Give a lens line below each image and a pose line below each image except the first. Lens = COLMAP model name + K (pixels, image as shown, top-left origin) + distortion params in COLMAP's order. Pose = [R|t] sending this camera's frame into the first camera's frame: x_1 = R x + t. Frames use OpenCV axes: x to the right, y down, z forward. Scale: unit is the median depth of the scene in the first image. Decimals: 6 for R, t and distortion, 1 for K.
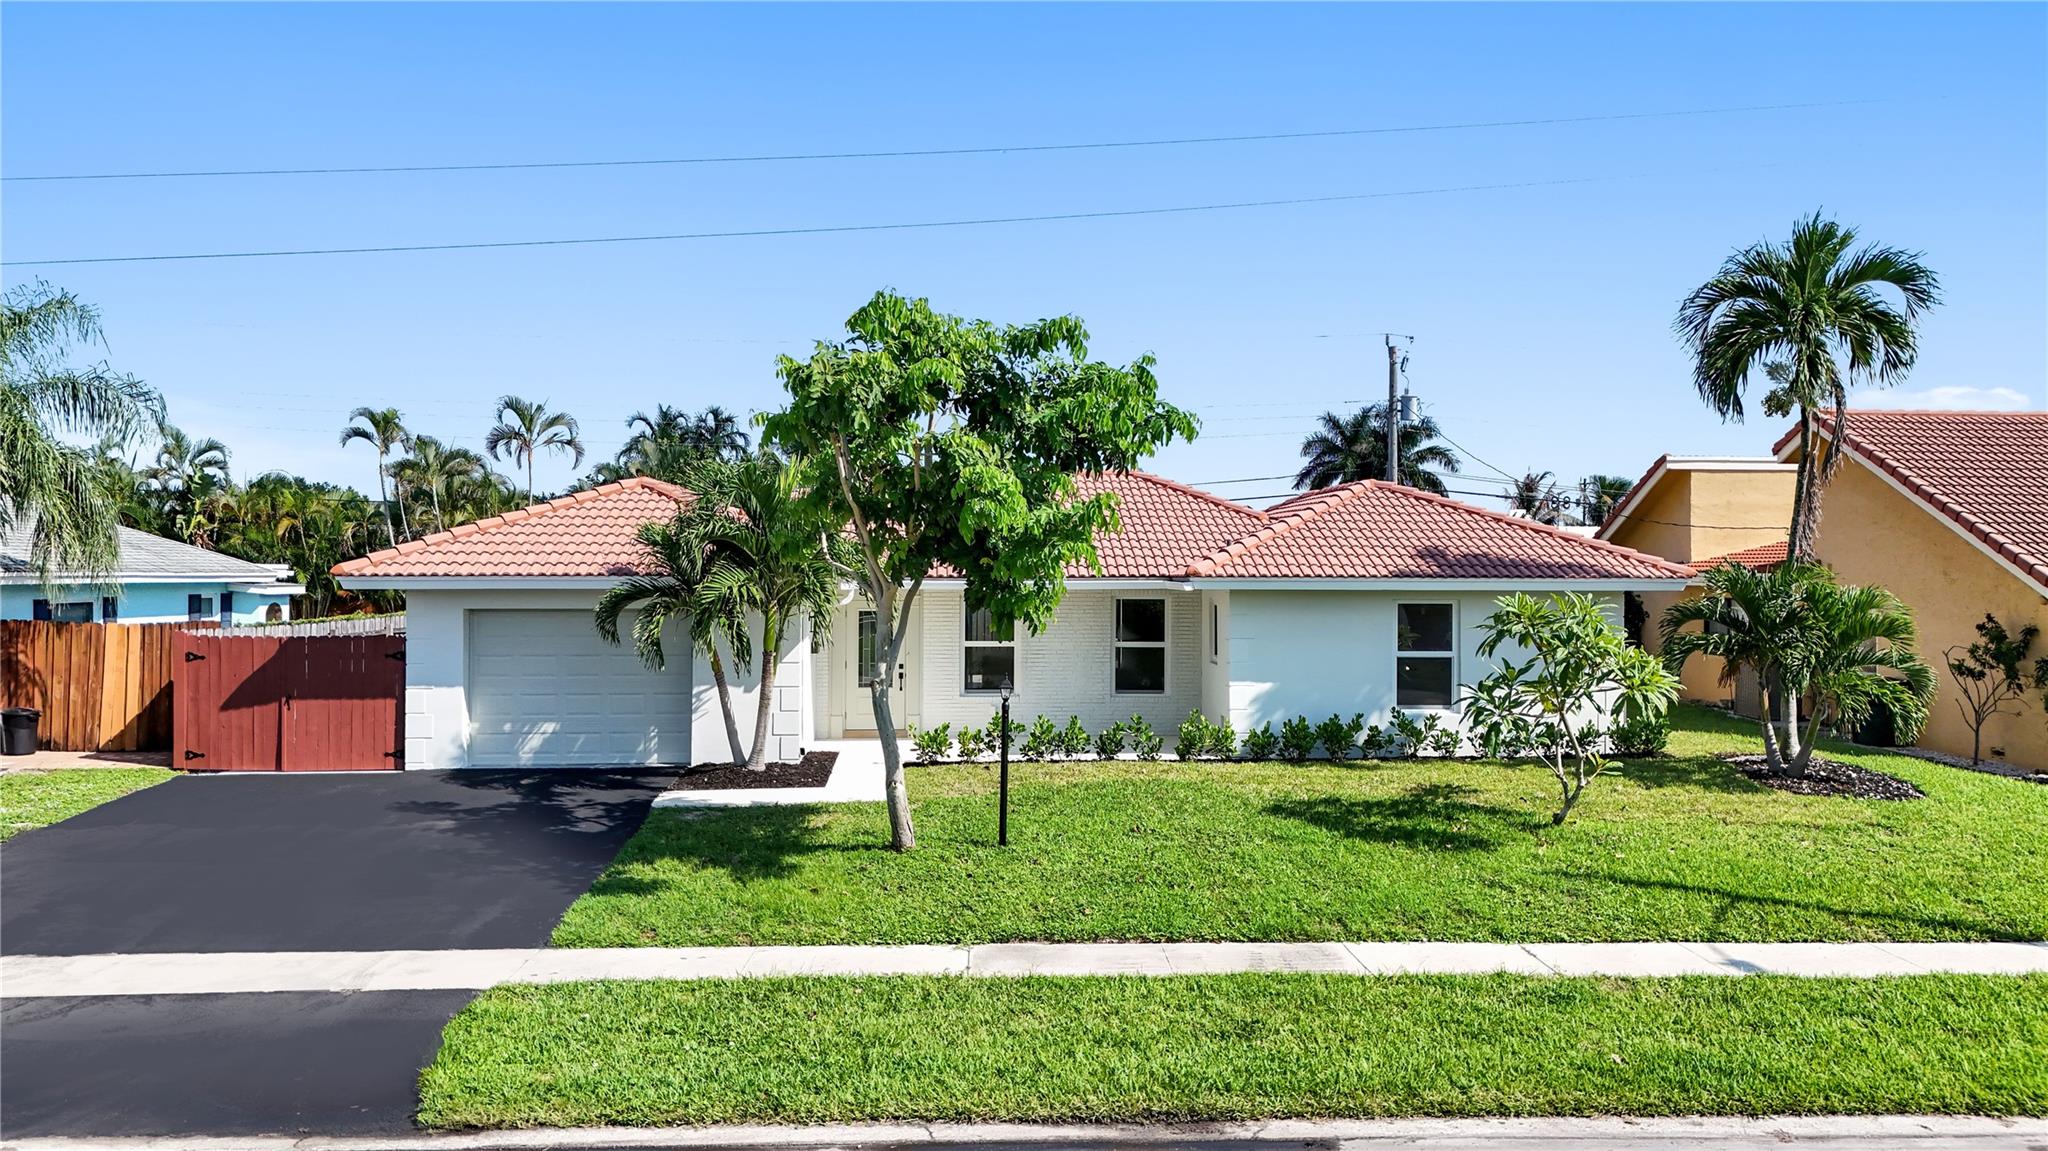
lens RADIAL K [[1500.2, 0, 1016.1], [0, 1500.2, 590.0], [0, 0, 1]] dist [0.054481, -0.041217]
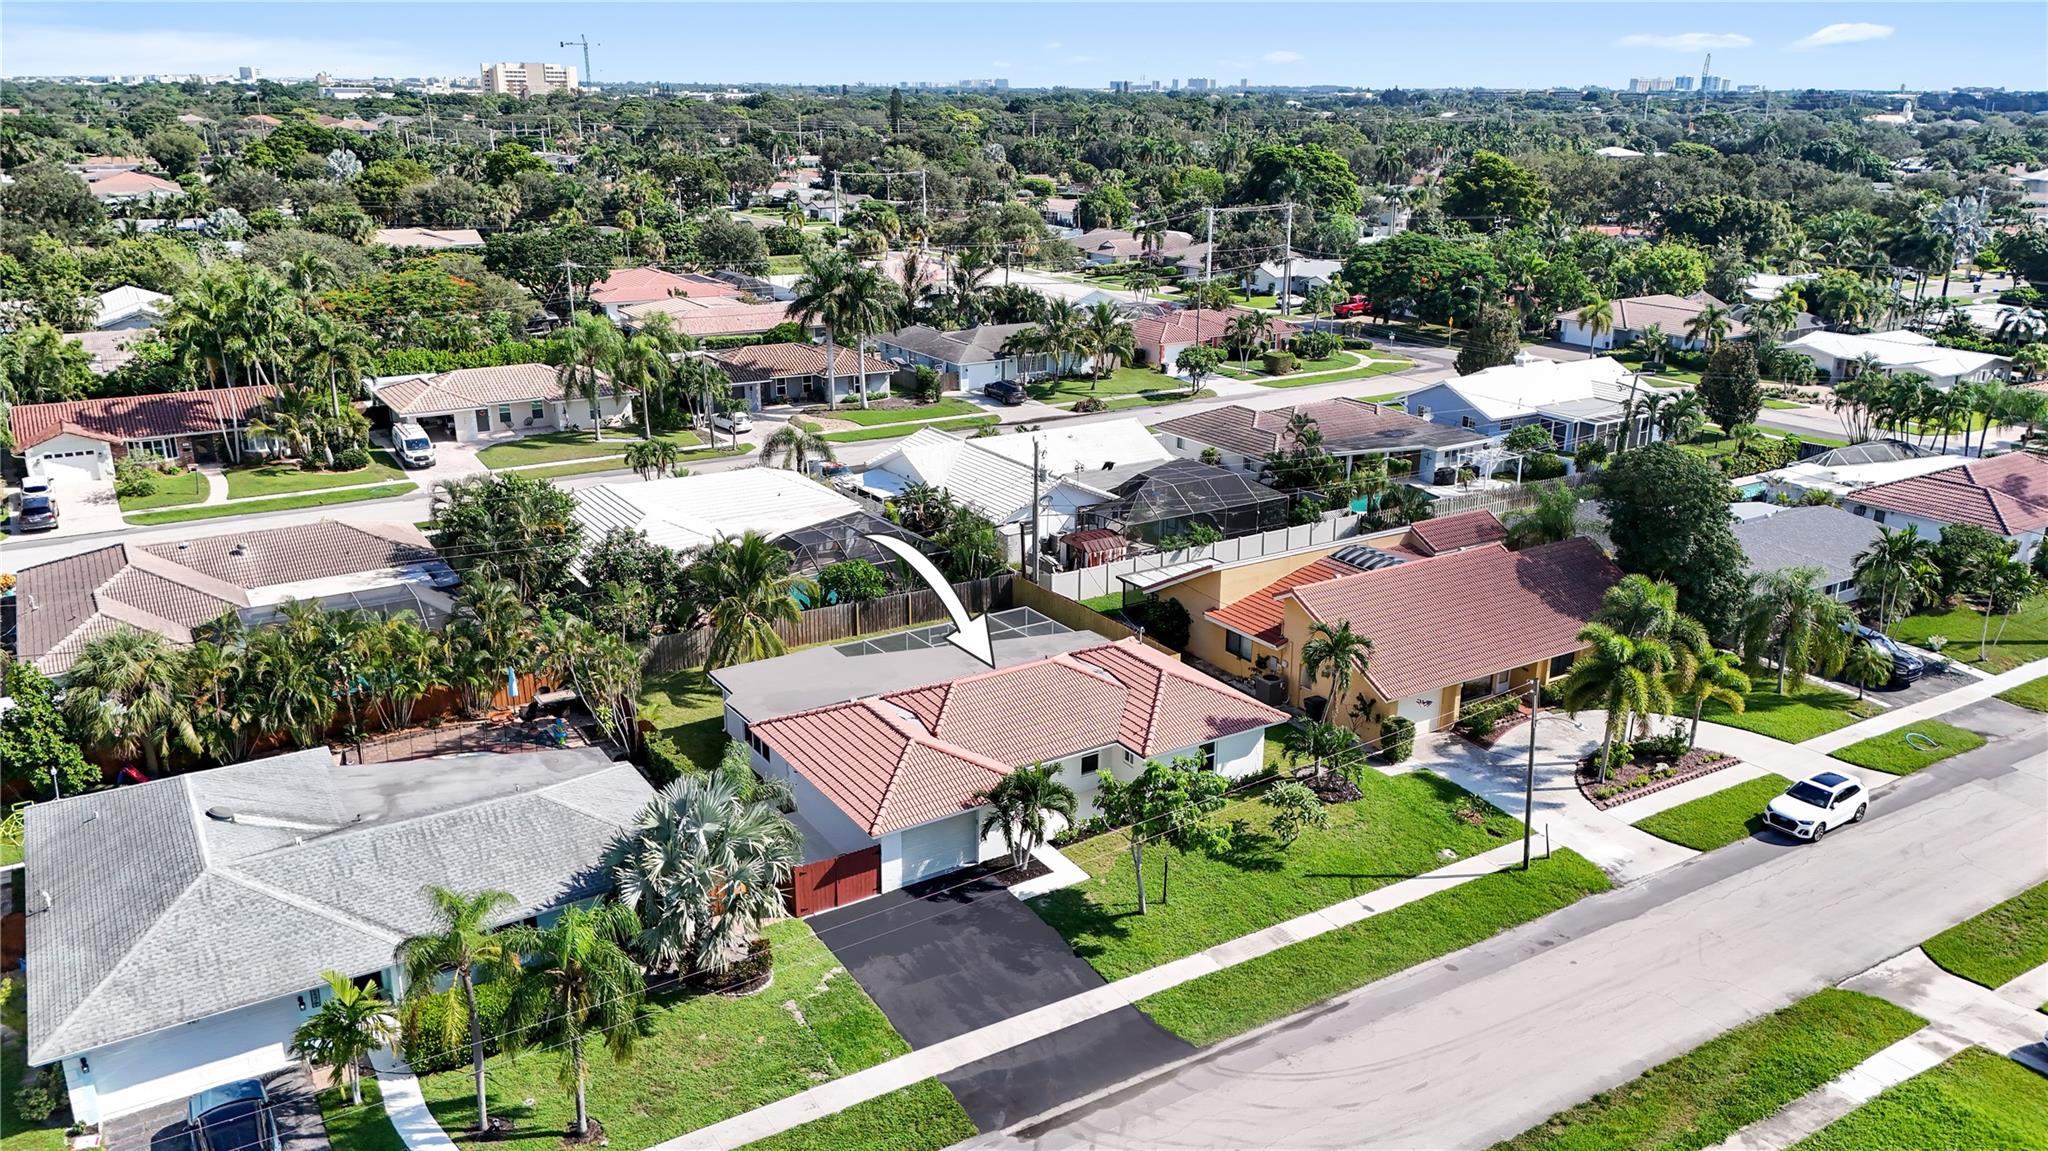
lens RADIAL K [[1500.2, 0, 1041.7], [0, 1500.2, 585.0], [0, 0, 1]] dist [0.054481, -0.041217]
pose [[0.865492, -0.153926, 0.476687, -1.291242], [0.000579, 0.951925, 0.306332, -1.135143], [-0.500922, -0.264852, 0.823972, -1.047518]]
